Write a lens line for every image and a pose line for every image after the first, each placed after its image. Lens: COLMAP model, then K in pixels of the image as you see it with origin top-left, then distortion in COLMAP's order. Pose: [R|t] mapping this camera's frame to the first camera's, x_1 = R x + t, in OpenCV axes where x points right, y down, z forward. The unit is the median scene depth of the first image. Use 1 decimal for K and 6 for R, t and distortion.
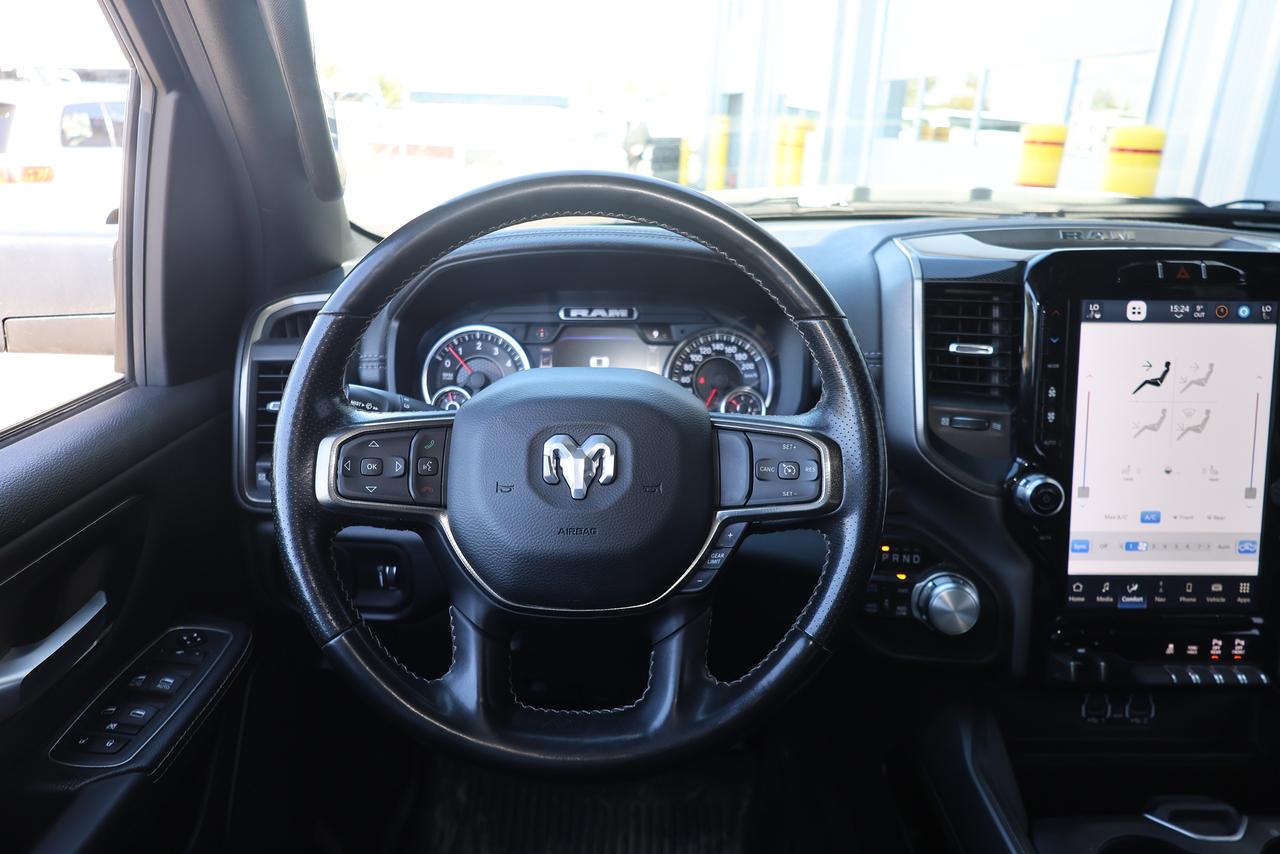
lens RADIAL K [[889.0, 0, 640.0], [0, 889.0, 427.0], [0, 0, 1]] dist [-0.004137, 0.002253]
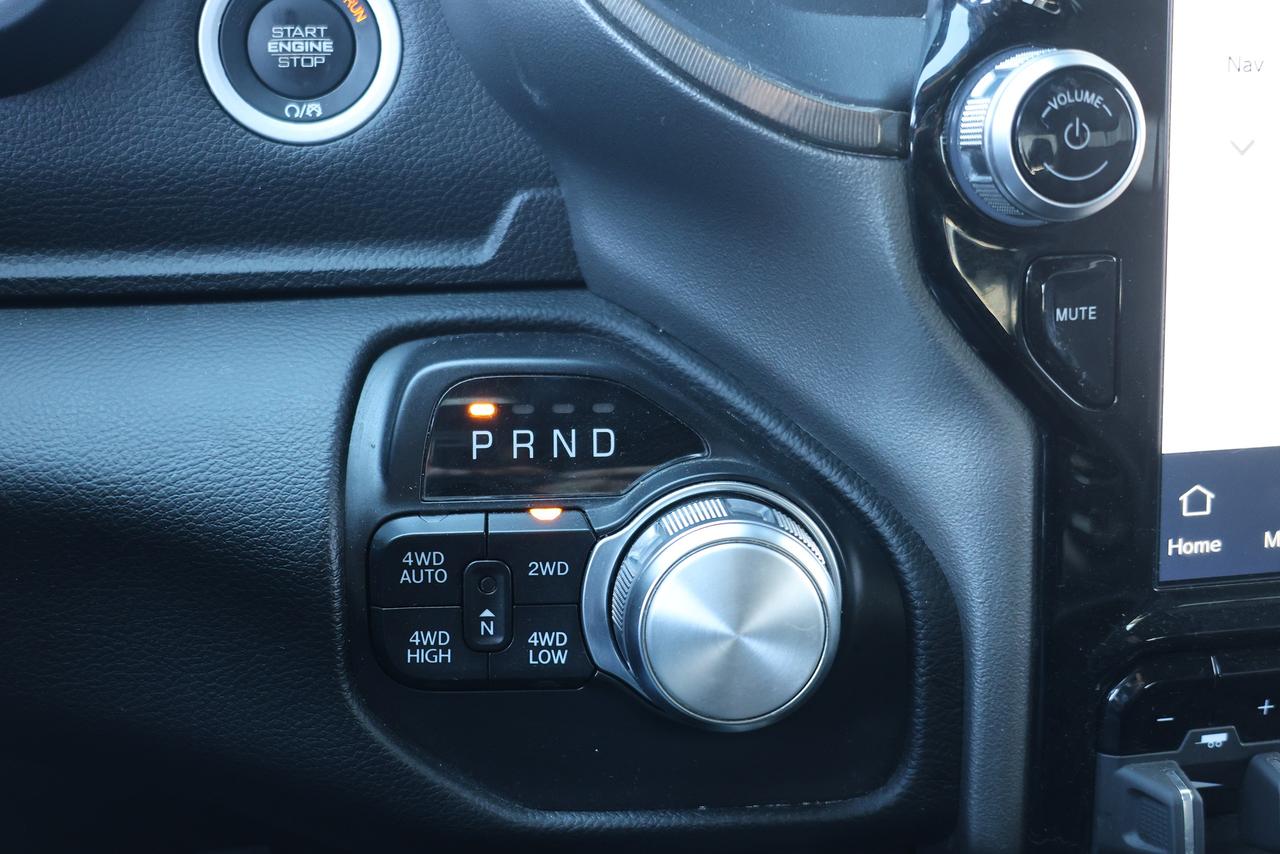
lens RADIAL K [[1588.4, 0, 640.0], [0, 1588.4, 427.0], [0, 0, 1]] dist [-0.005384, 0.005865]
pose [[0.981788, -0.062628, 0.179362, 0.251035], [0.050608, 0.996204, 0.070828, 0.117918], [-0.183117, -0.060461, 0.981230, 0.575961]]
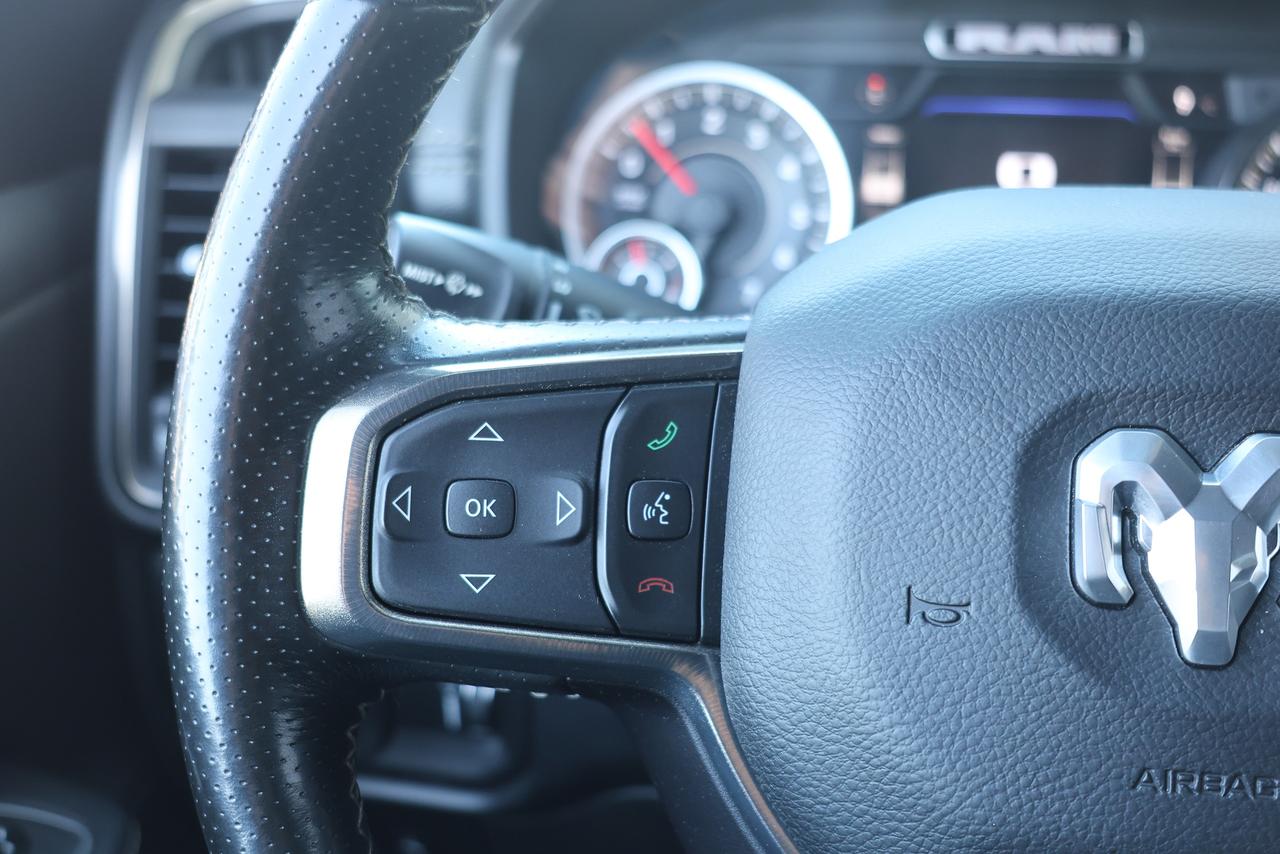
lens RADIAL K [[1501.6, 0, 673.9], [0, 1501.6, 426.9], [0, 0, 1]] dist [0.007468, 0.019084]
pose [[0.991912, 0.043020, -0.119417, -0.134775], [-0.031426, 0.994756, 0.097325, -0.025197], [0.122978, -0.092785, 0.988062, 0.389085]]
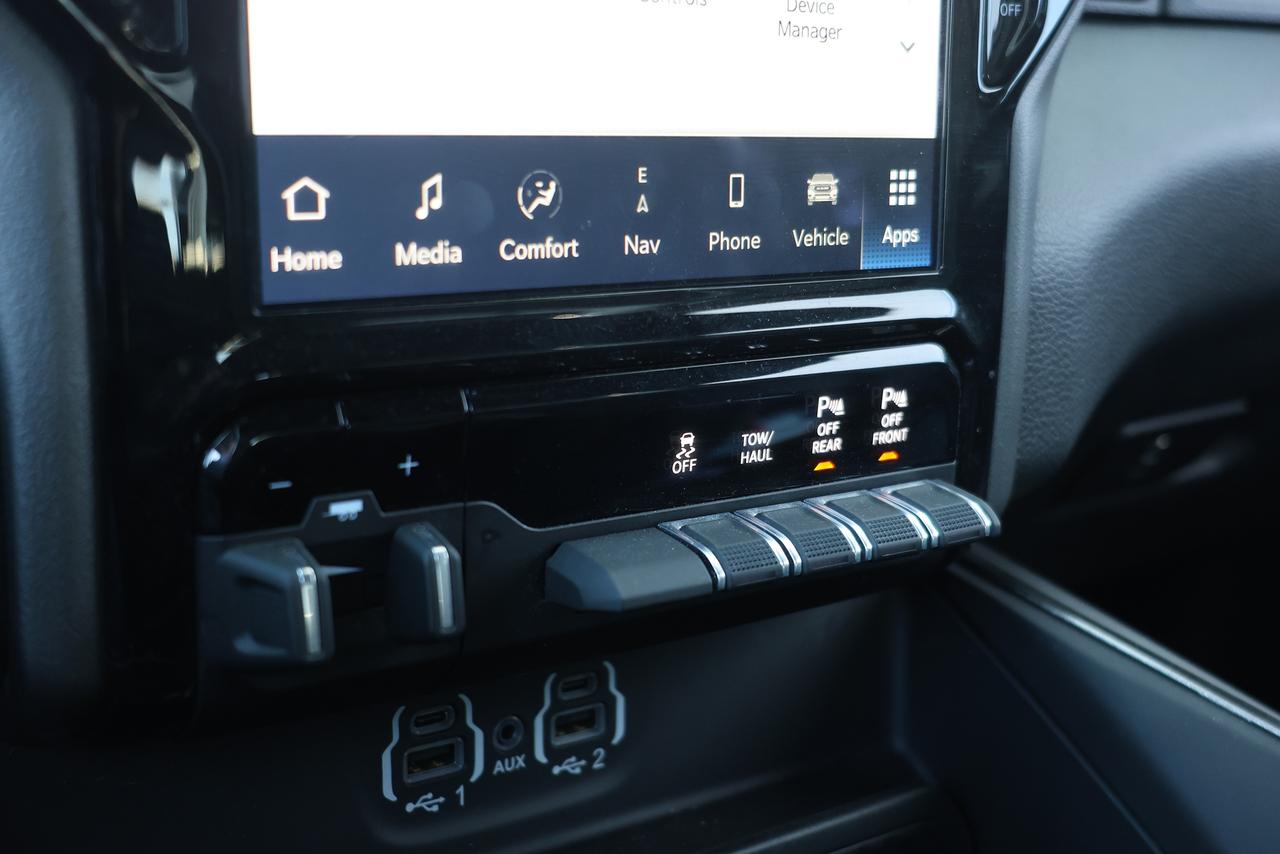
lens RADIAL K [[1588.4, 0, 640.0], [0, 1588.4, 427.0], [0, 0, 1]] dist [-0.005384, 0.005865]
pose [[0.816147, -0.101834, 0.568800, 0.344594], [0.058239, 0.993833, 0.094364, 0.202878], [-0.574902, -0.043889, 0.817045, 0.659653]]
